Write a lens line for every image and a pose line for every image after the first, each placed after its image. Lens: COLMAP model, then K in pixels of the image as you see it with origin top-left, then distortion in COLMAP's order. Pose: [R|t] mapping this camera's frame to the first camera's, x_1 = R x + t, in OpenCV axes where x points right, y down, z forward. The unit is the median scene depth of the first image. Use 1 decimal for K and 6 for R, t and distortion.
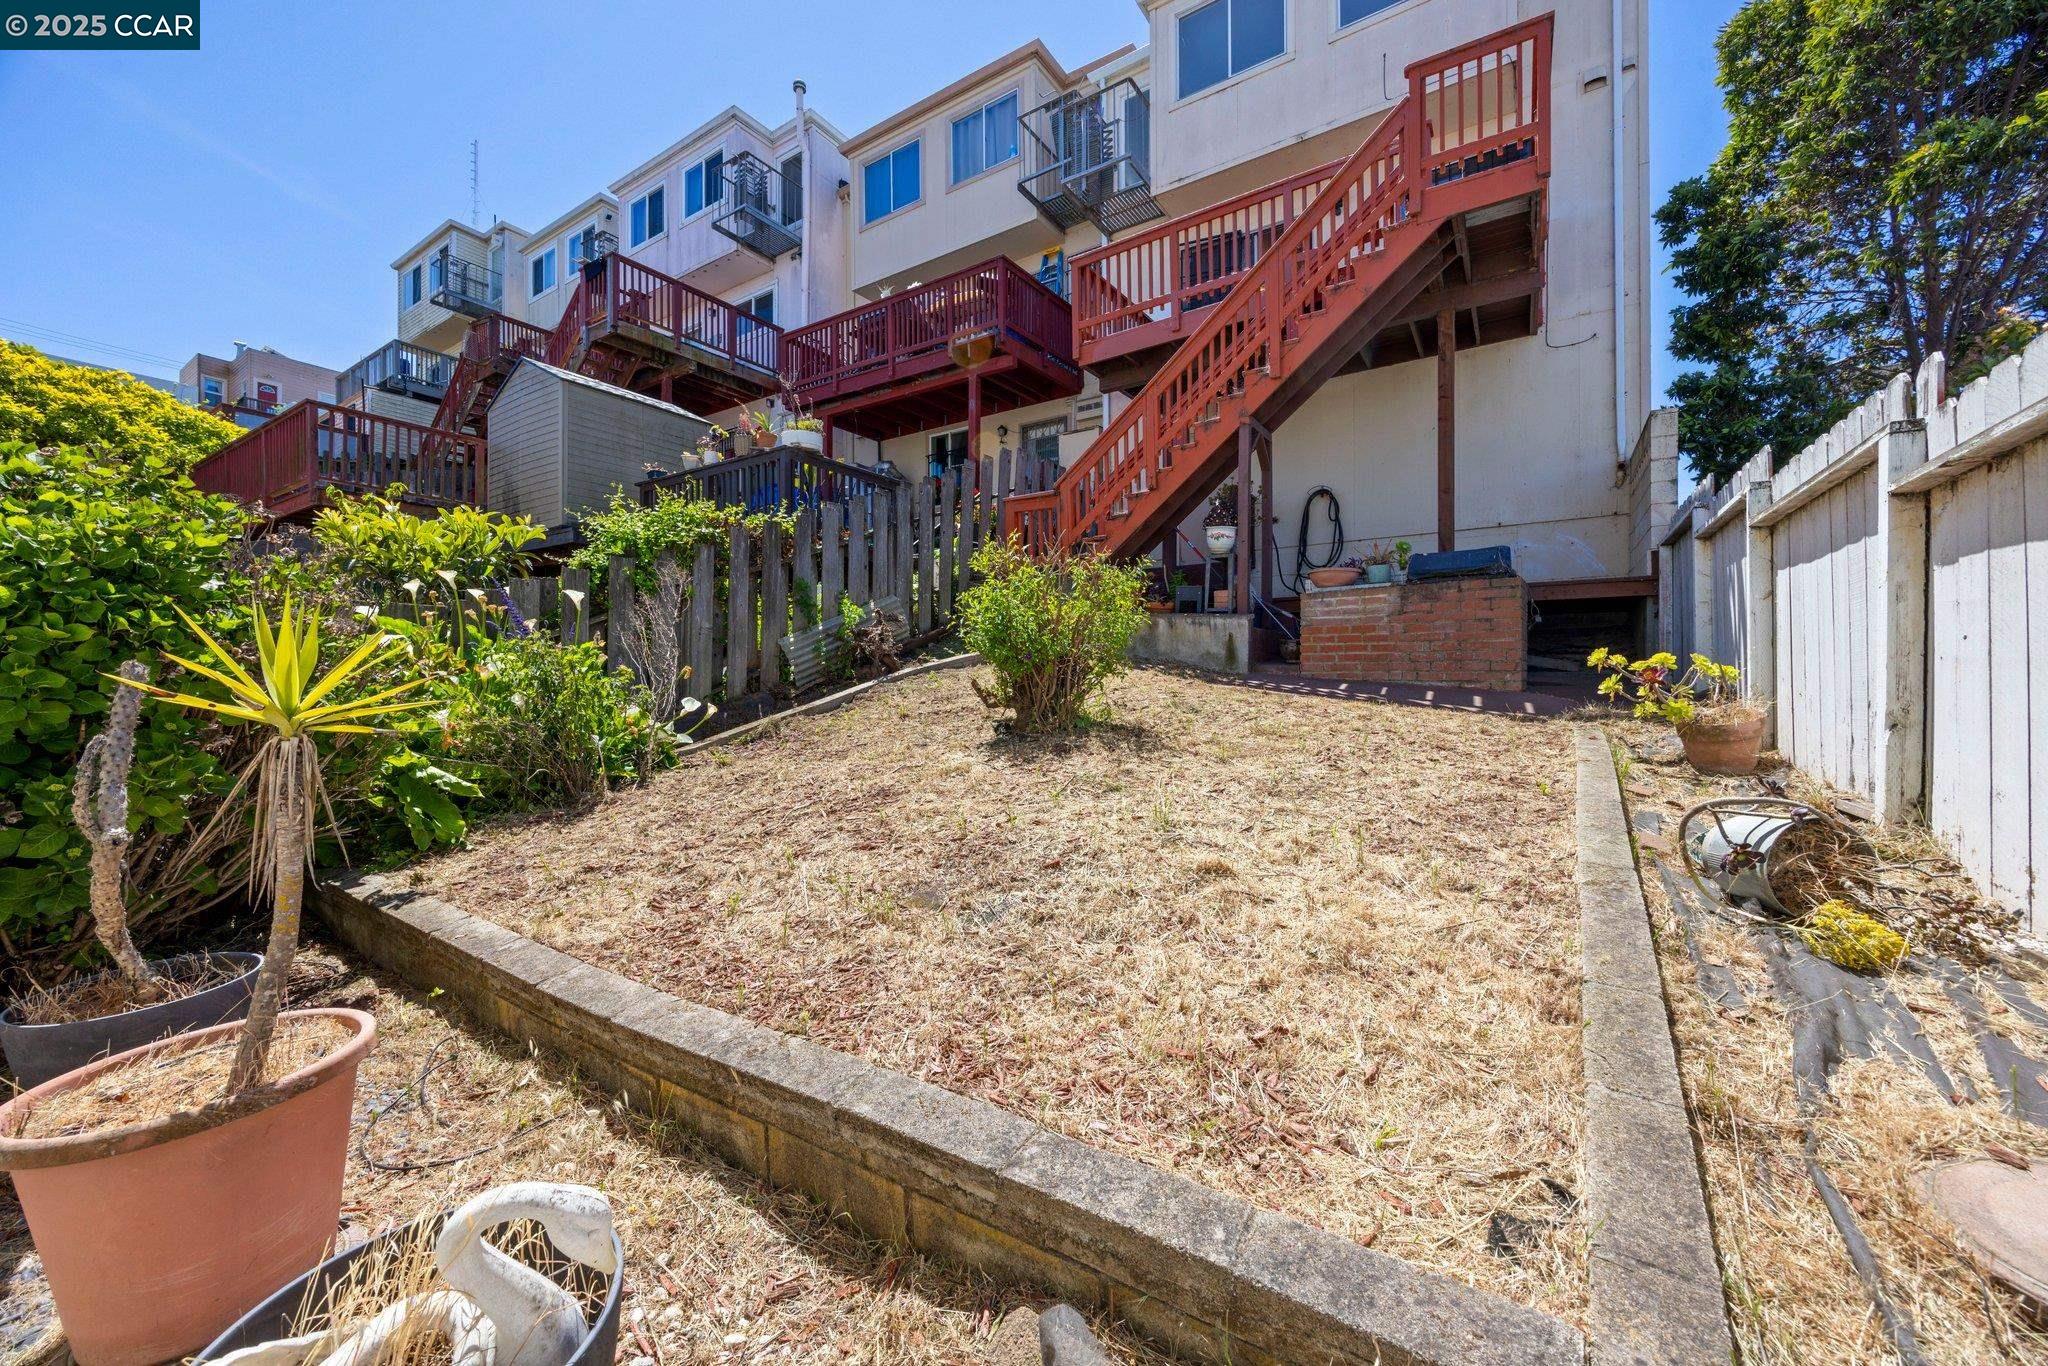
lens RADIAL K [[778.5, 0, 1024.5], [0, 778.5, 680.4], [0, 0, 1]] dist [-0.001071, -0.000471]
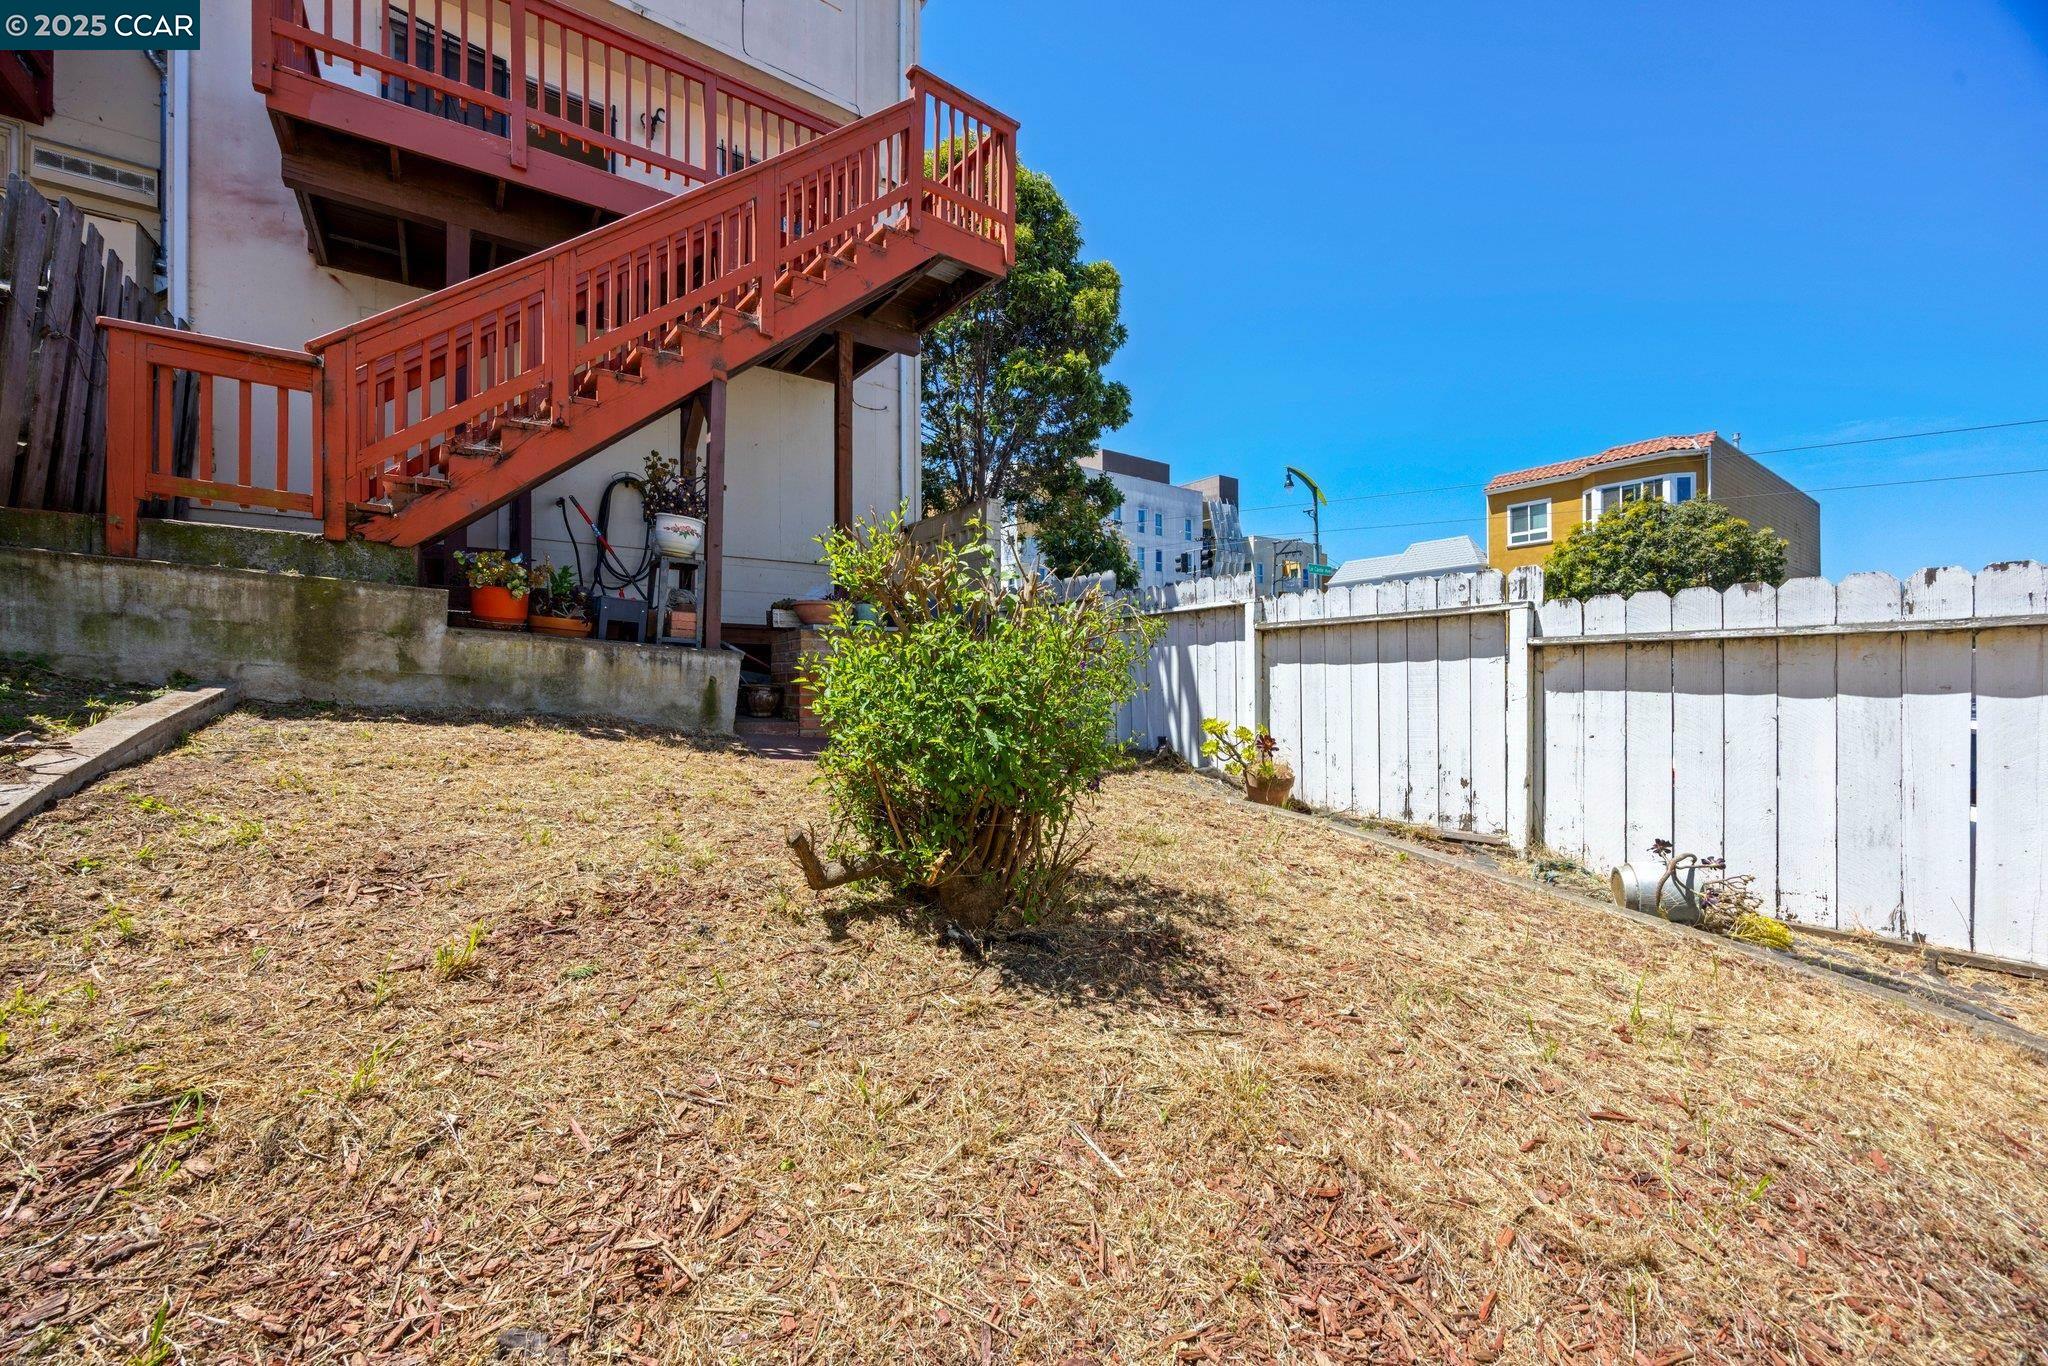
lens RADIAL K [[778.5, 0, 1024.5], [0, 778.5, 680.4], [0, 0, 1]] dist [-0.001071, -0.000471]
pose [[0.347612, 0.007155, 0.937611, -0.285915], [-0.000934, 0.999973, -0.007285, -0.053201], [-0.937638, 0.001657, 0.347609, 0.501890]]
